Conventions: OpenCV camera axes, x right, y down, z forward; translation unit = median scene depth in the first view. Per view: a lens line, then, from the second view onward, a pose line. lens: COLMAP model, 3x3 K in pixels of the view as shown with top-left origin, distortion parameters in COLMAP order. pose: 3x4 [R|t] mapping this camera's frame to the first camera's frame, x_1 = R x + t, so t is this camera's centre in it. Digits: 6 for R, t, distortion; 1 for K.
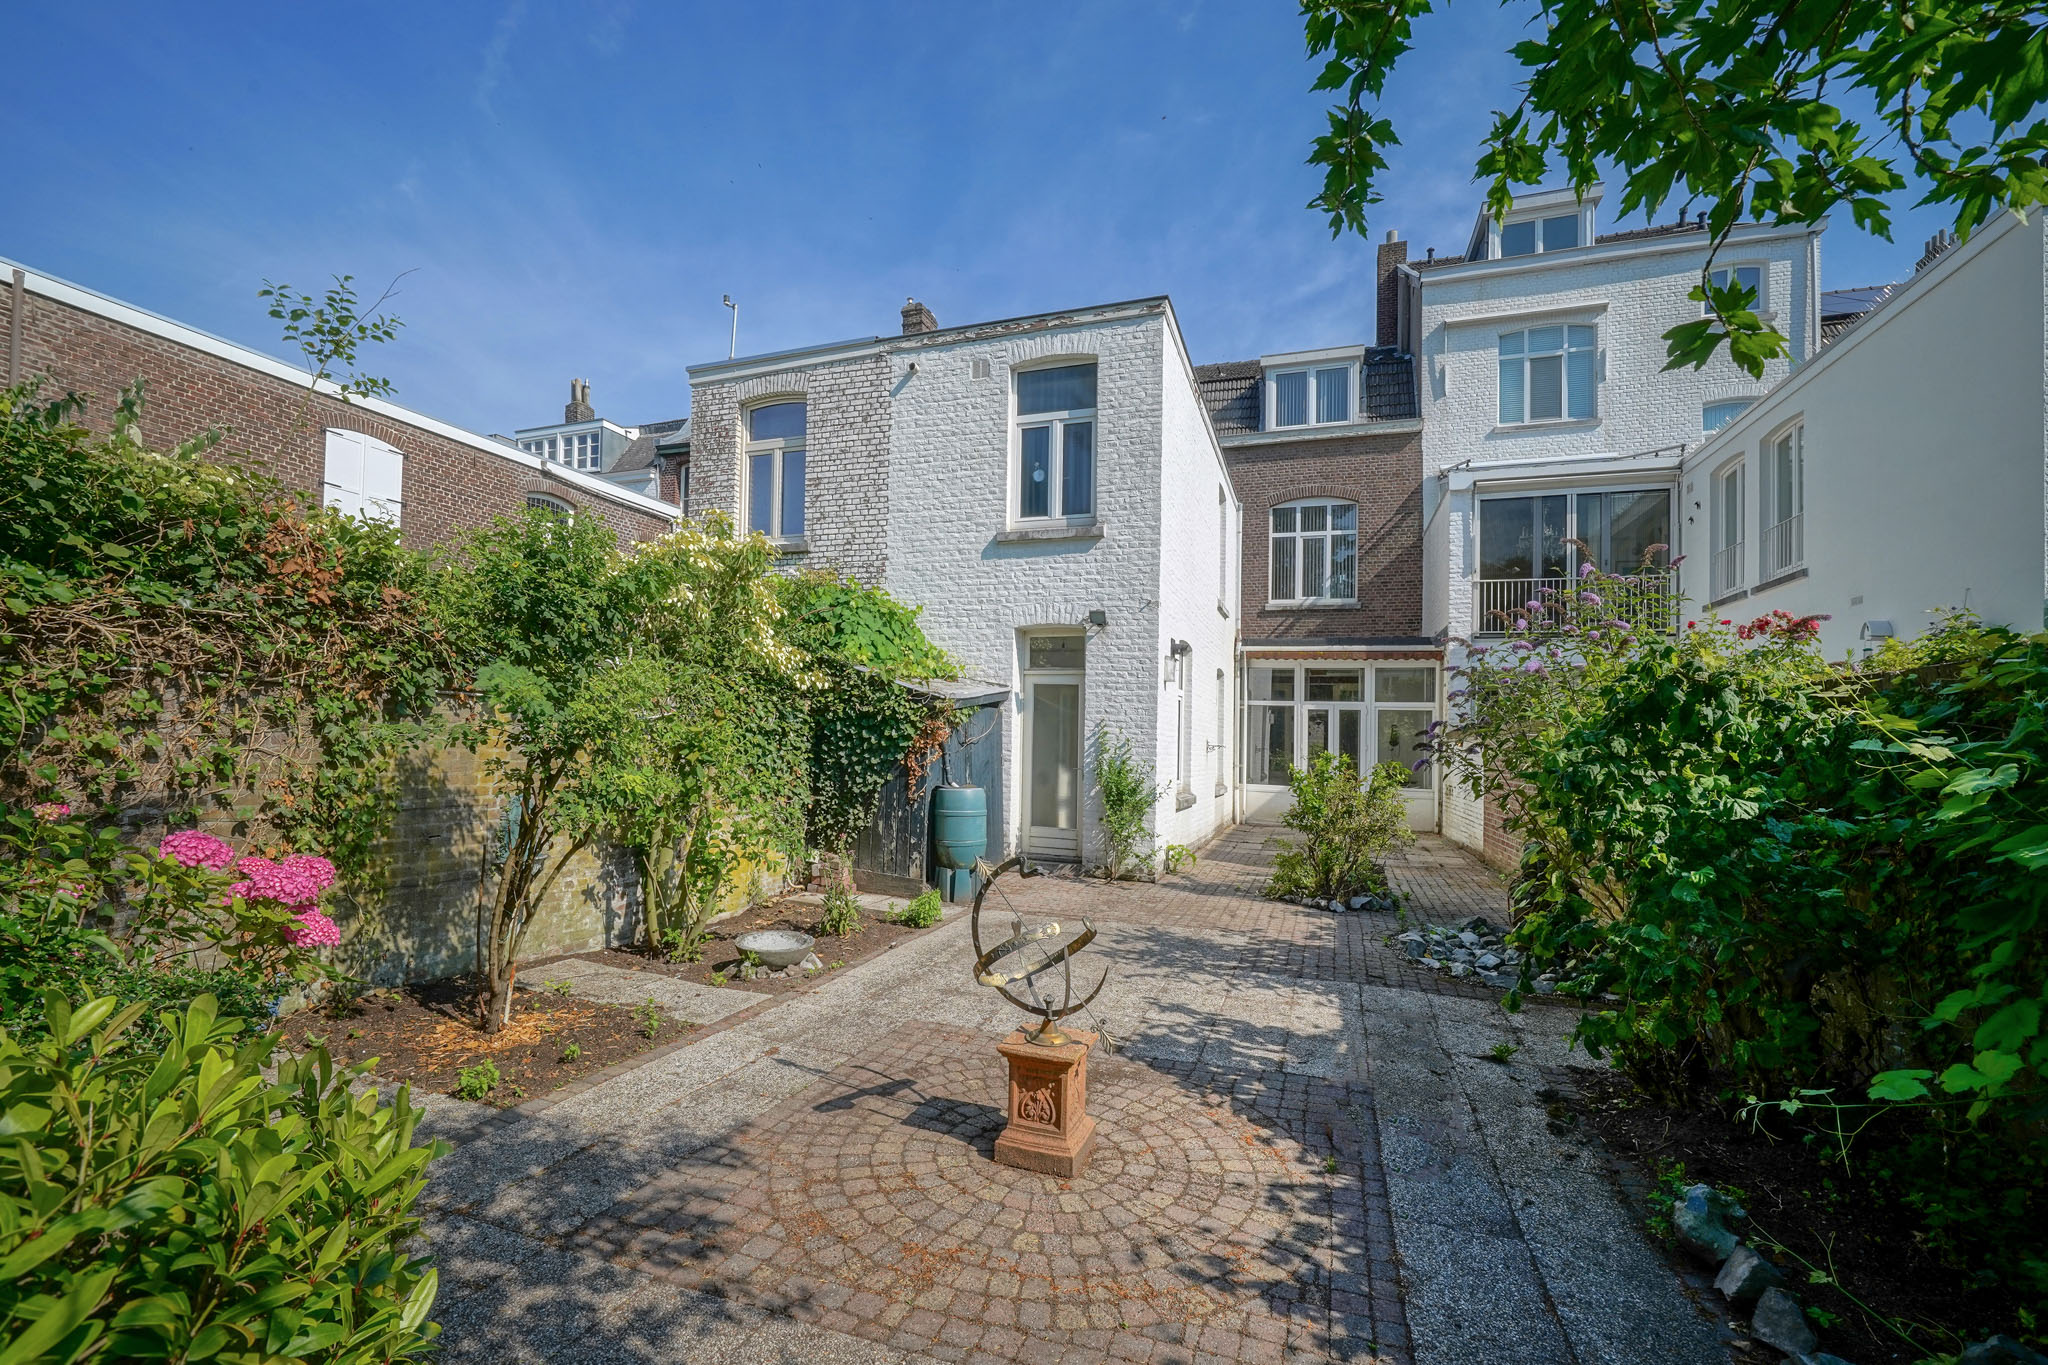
lens RADIAL K [[839.9, 0, 1022.6], [0, 839.9, 731.2], [0, 0, 1]] dist [0.018294, 0.000346]
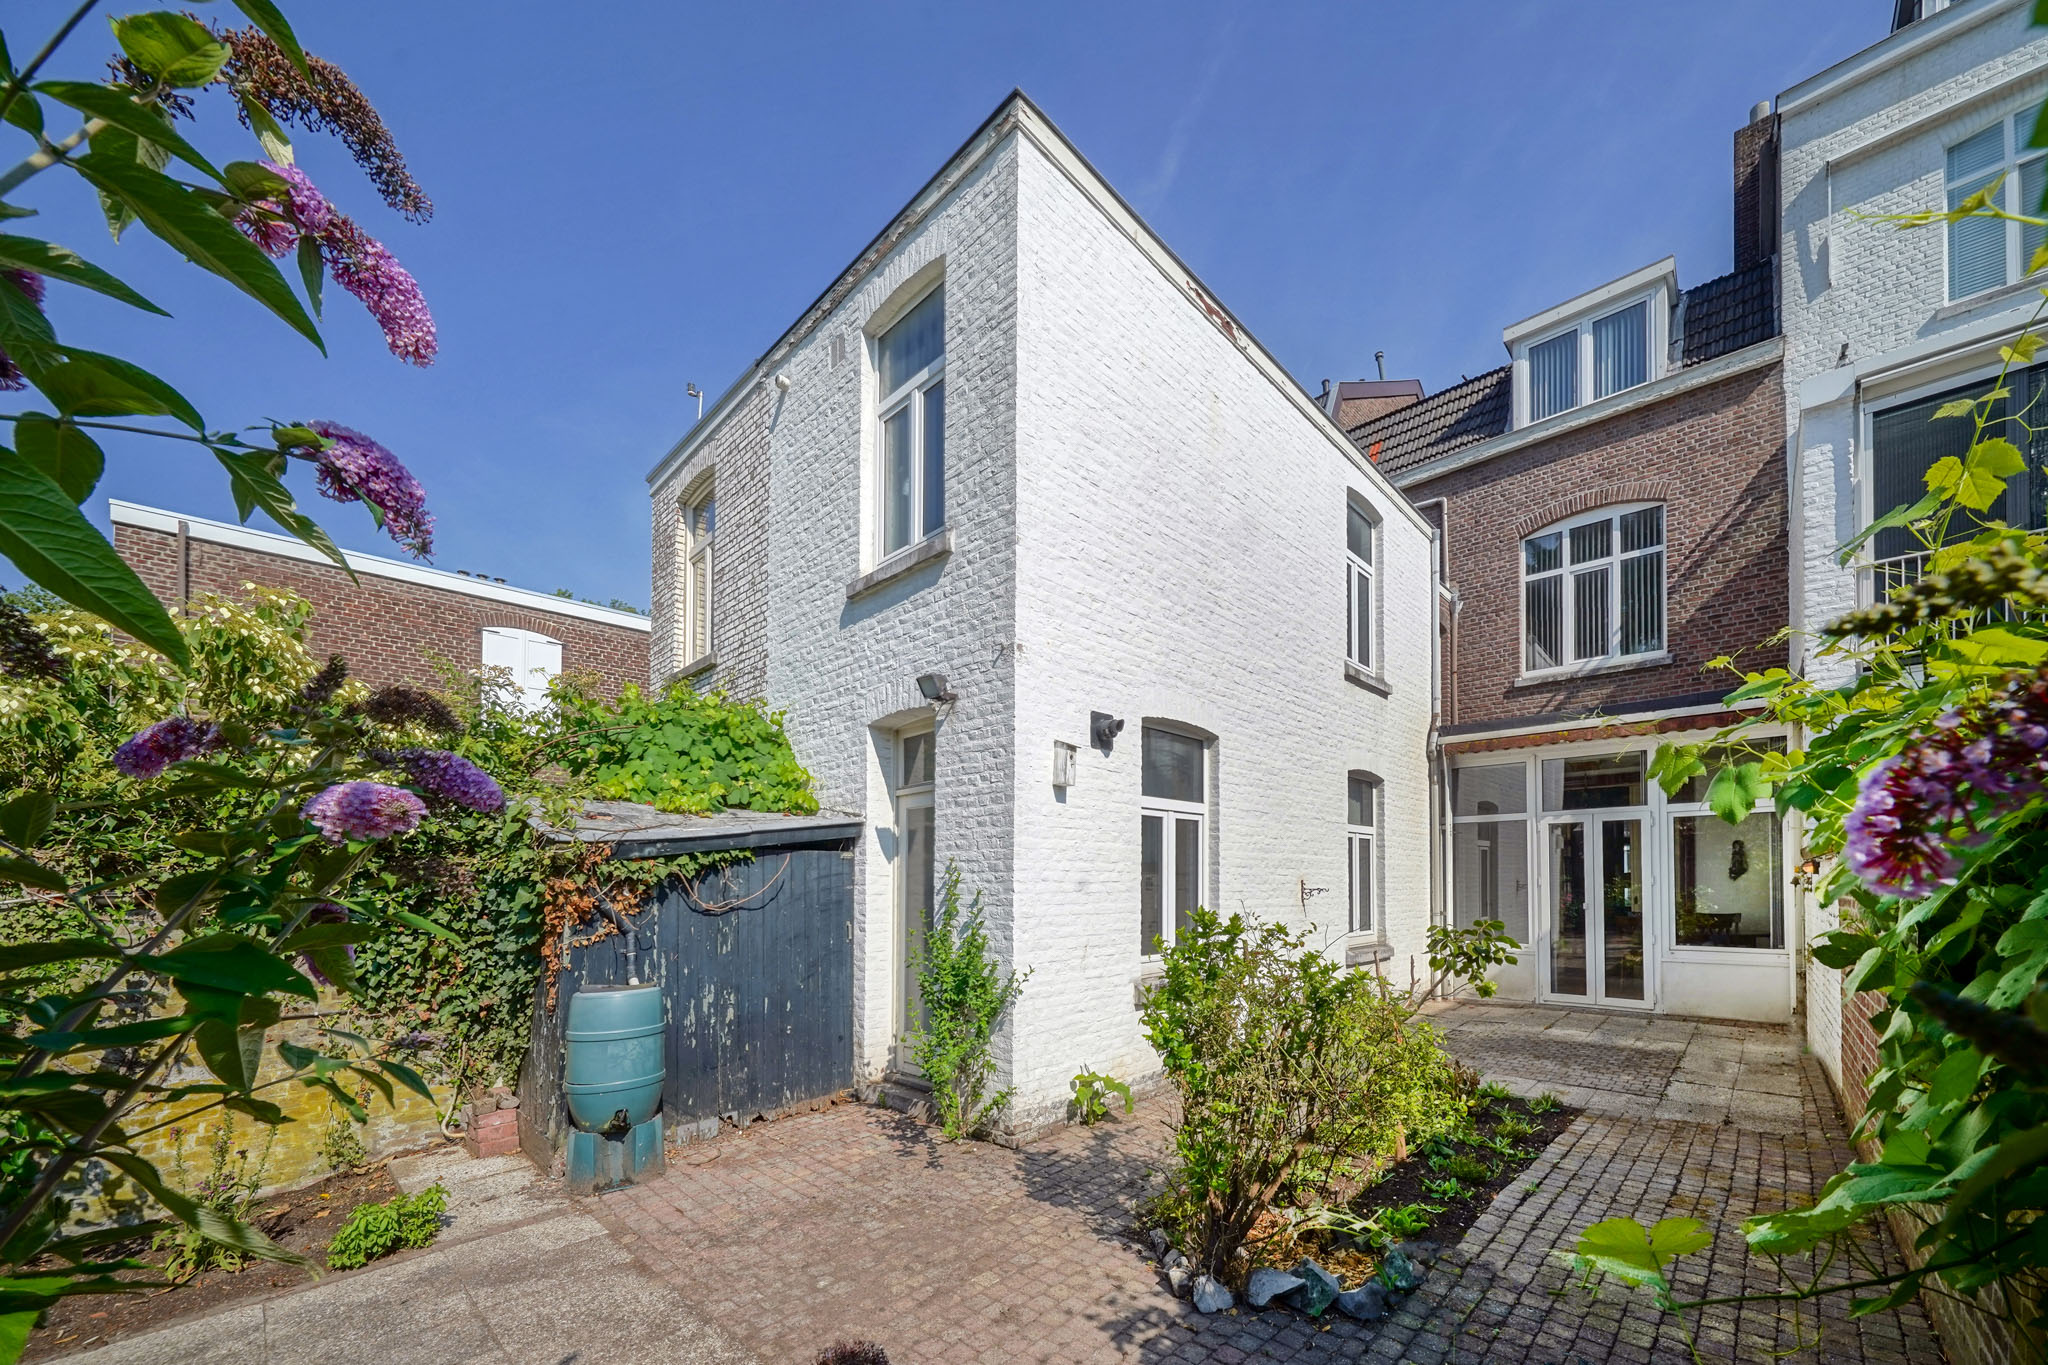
lens RADIAL K [[820.7, 0, 1027.1], [0, 820.7, 896.9], [0, 0, 1]] dist [0.000012, 0.004789]
pose [[0.928964, -0.036697, -0.368346, 0.327018], [0.044724, 0.998911, 0.013275, 0.006673], [0.367458, -0.028805, 0.929594, 0.440245]]
